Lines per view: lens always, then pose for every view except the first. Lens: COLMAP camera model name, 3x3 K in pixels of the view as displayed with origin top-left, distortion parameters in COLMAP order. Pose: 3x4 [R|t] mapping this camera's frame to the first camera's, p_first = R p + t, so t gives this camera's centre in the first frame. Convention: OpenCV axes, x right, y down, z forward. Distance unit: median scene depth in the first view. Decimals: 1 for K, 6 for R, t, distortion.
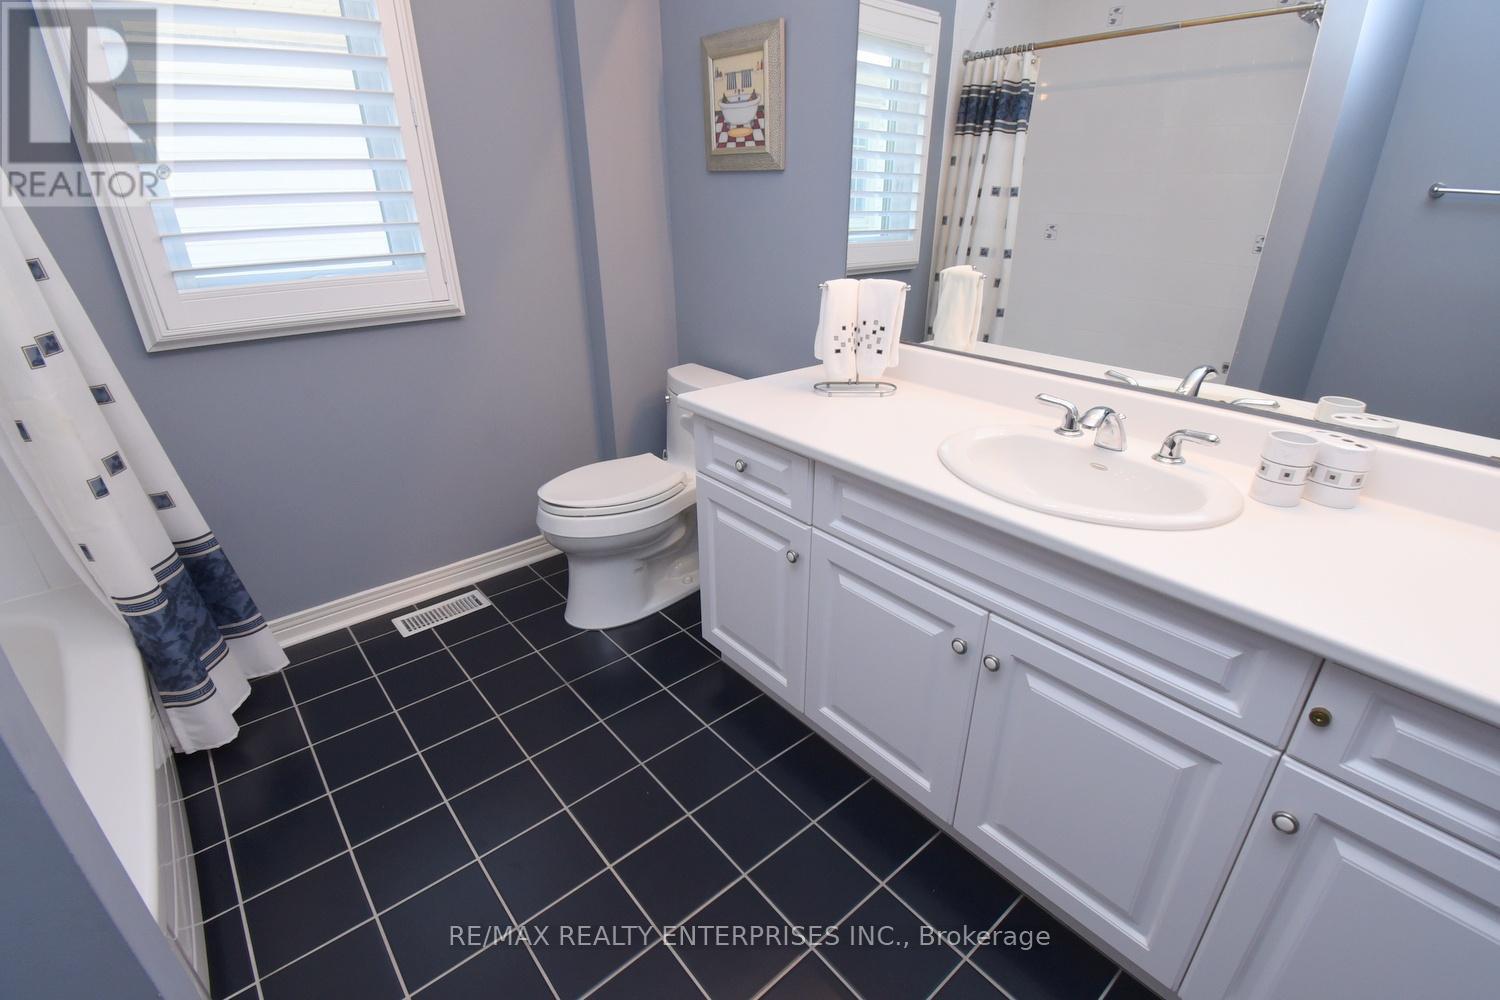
lens RADIAL K [[699.8, 0, 777.6], [0, 699.8, 490.6], [0, 0, 1]] dist [0.022182, -0.028270]
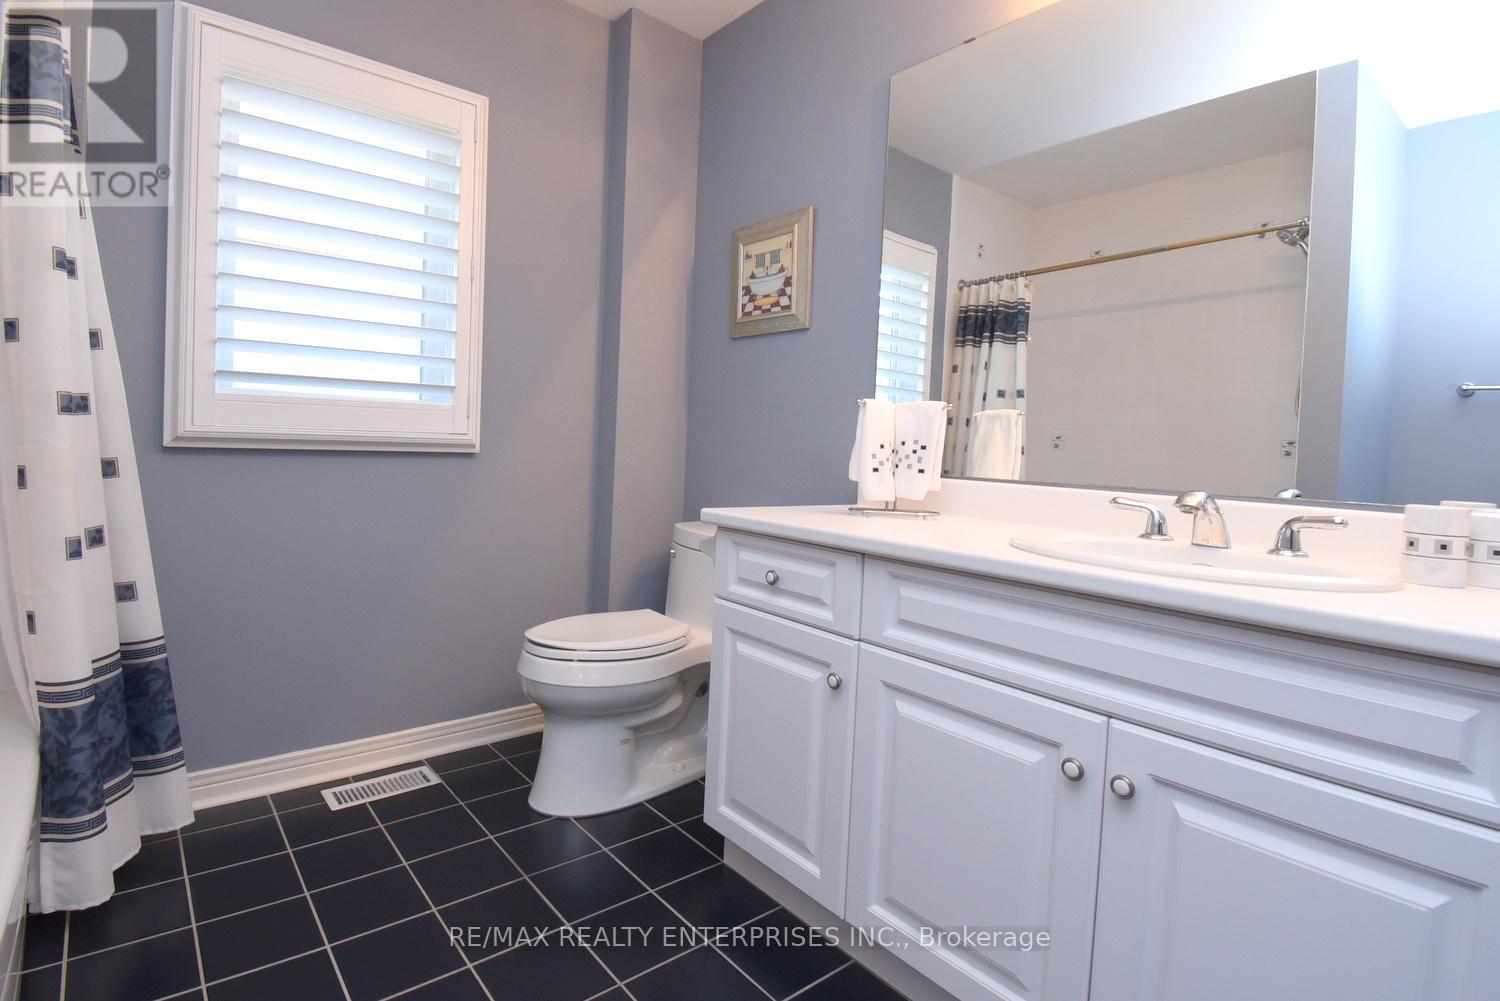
lens RADIAL K [[743.1, 0, 716.3], [0, 743.1, 447.2], [0, 0, 1]] dist [0.019283, -0.026170]
pose [[0.997902, 0.040398, -0.050590, -0.064624], [-0.057380, 0.913774, -0.402150, 0.154041], [0.029982, 0.404209, 0.914175, 0.057734]]
